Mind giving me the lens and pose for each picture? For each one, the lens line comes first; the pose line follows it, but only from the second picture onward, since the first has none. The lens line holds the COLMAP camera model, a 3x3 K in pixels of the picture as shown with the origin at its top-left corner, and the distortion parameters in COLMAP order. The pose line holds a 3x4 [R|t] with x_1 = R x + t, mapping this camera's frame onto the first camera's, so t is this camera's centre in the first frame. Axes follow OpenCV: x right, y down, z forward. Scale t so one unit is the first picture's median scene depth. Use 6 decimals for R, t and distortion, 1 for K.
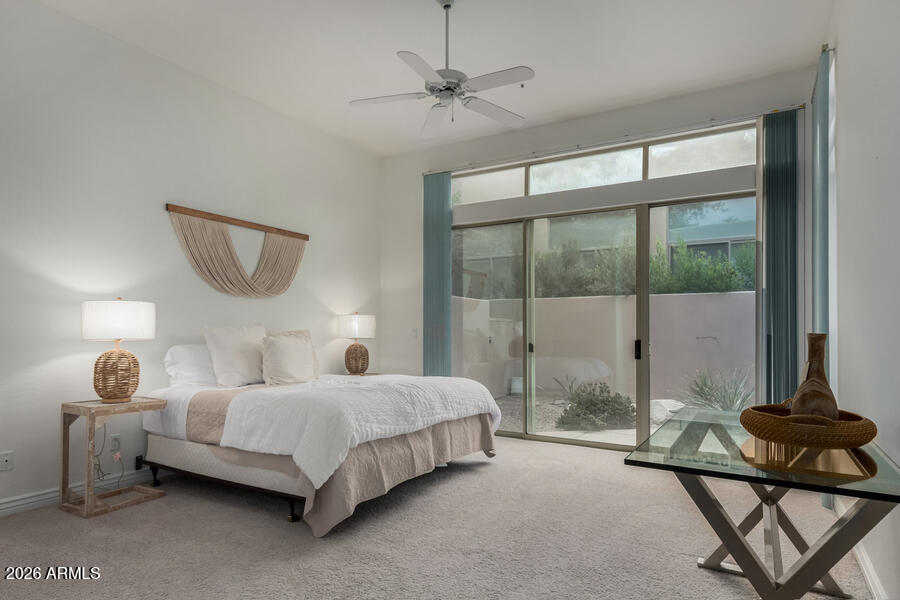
lens RADIAL K [[517.5, 0, 451.1], [0, 517.5, 329.5], [0, 0, 1]] dist [0.017651, -0.000873]
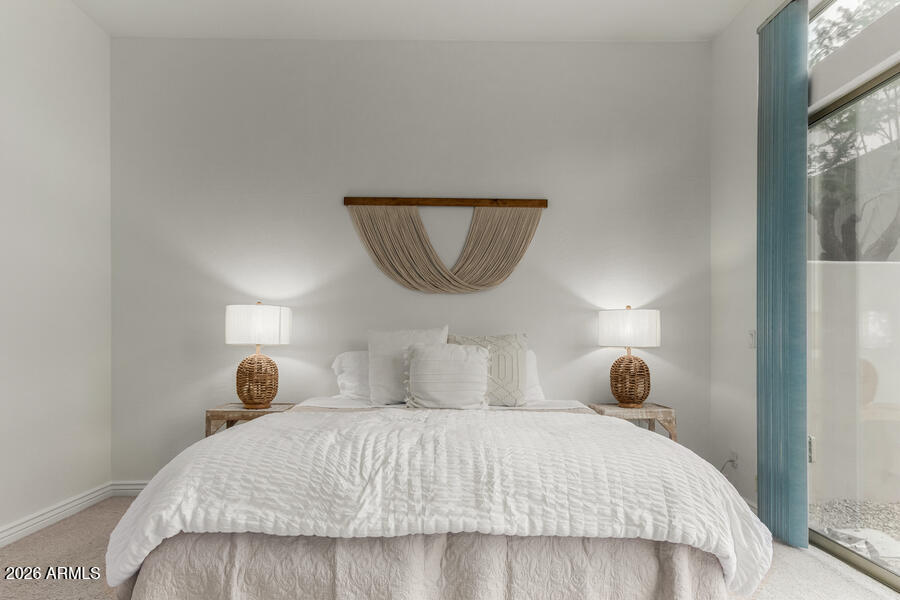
lens RADIAL K [[517.5, 0, 451.1], [0, 517.5, 329.5], [0, 0, 1]] dist [0.017651, -0.000873]
pose [[0.526493, -0.013754, -0.850068, 0.307824], [0.003588, 0.999896, -0.013956, 0.004994], [0.850172, 0.004297, 0.526487, 0.630832]]
